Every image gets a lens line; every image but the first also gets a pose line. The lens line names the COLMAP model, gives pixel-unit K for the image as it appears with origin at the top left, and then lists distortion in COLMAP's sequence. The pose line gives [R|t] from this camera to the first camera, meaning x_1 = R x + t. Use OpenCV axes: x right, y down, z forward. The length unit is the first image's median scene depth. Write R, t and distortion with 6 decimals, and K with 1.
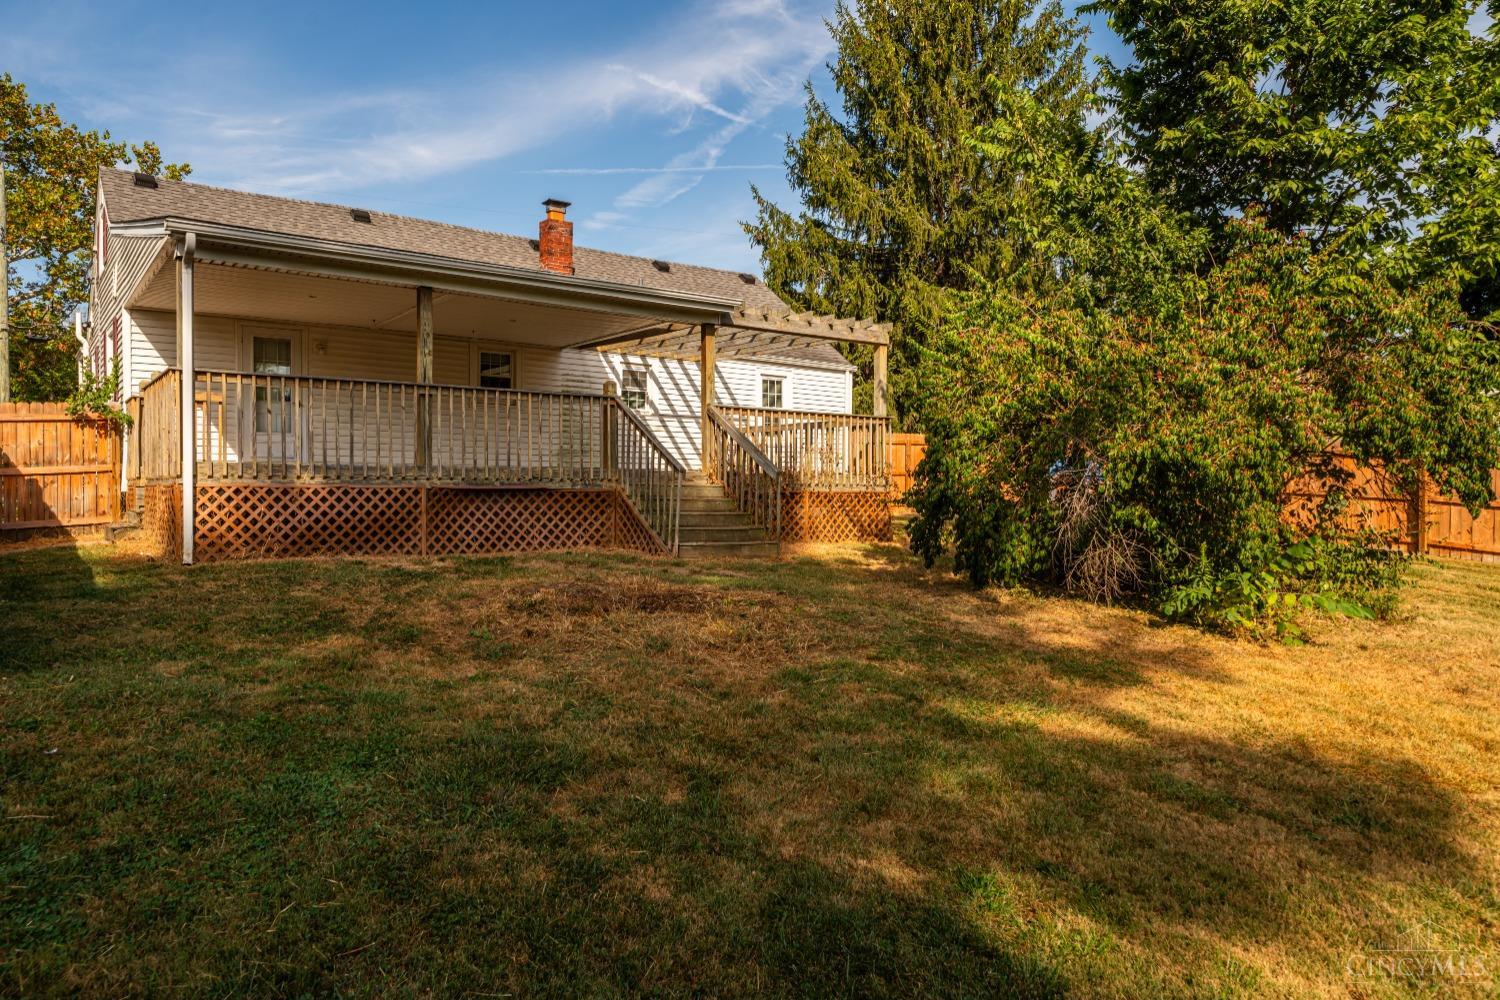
lens RADIAL K [[1031.5, 0, 750.0], [0, 1031.5, 500.0], [0, 0, 1]] dist [-0.000416, -0.000212]
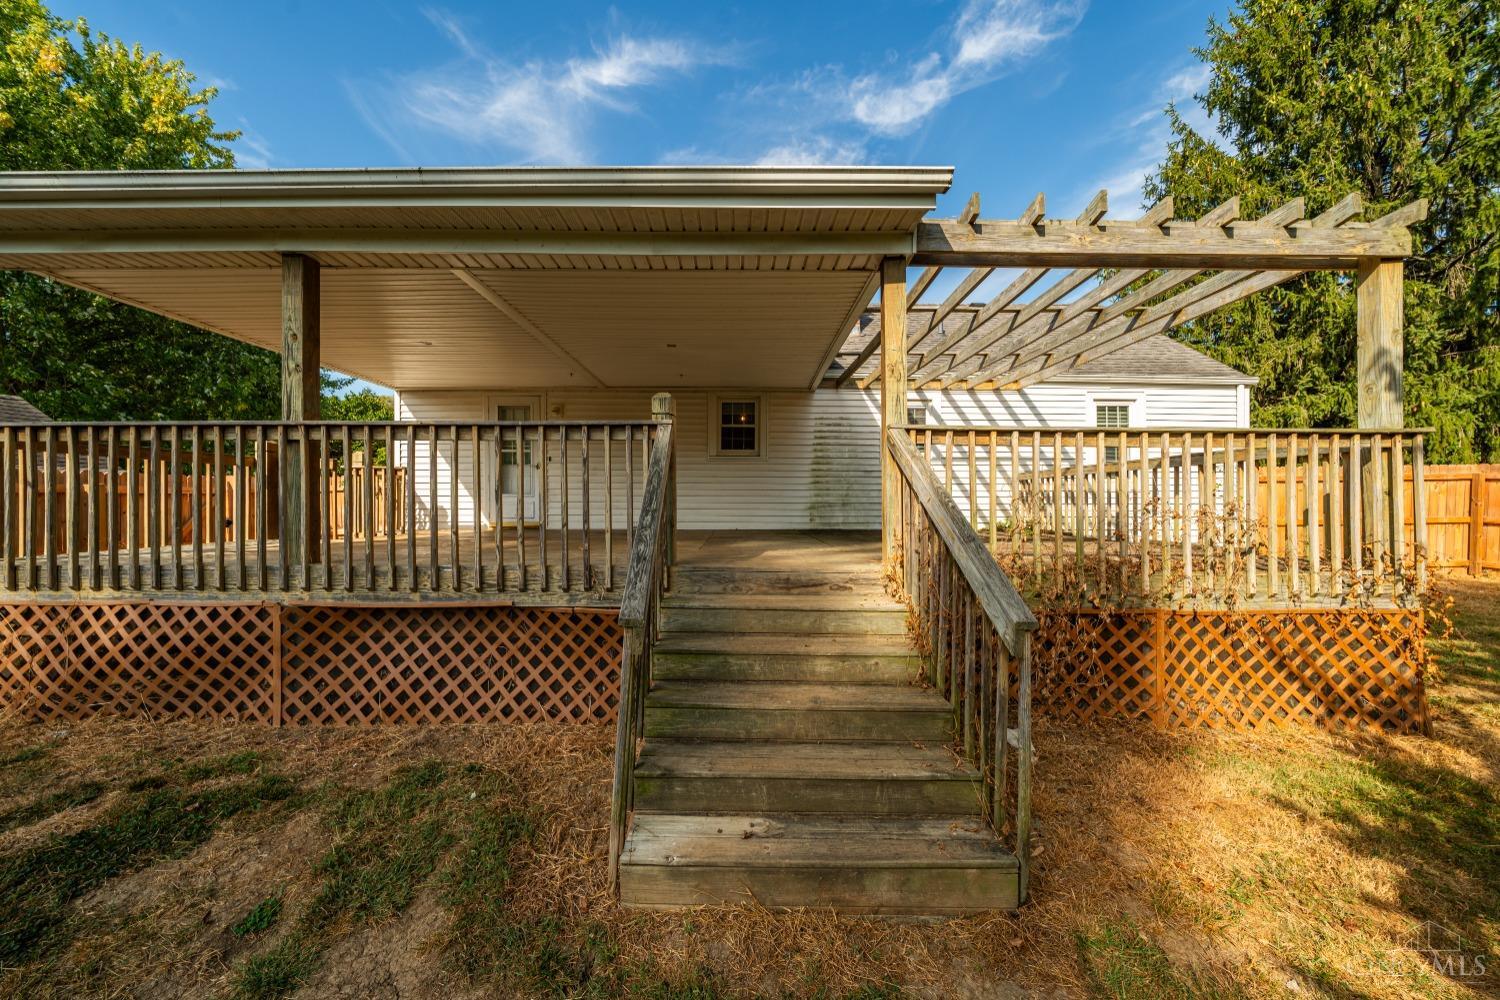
lens RADIAL K [[516.5, 0, 749.2], [0, 516.5, 501.9], [0, 0, 1]] dist [-0.008017, 0.000042]
pose [[0.801534, -0.006404, -0.597915, 0.043361], [-0.003626, 0.999872, -0.015570, -0.047893], [0.597939, 0.014648, 0.801408, 0.682780]]
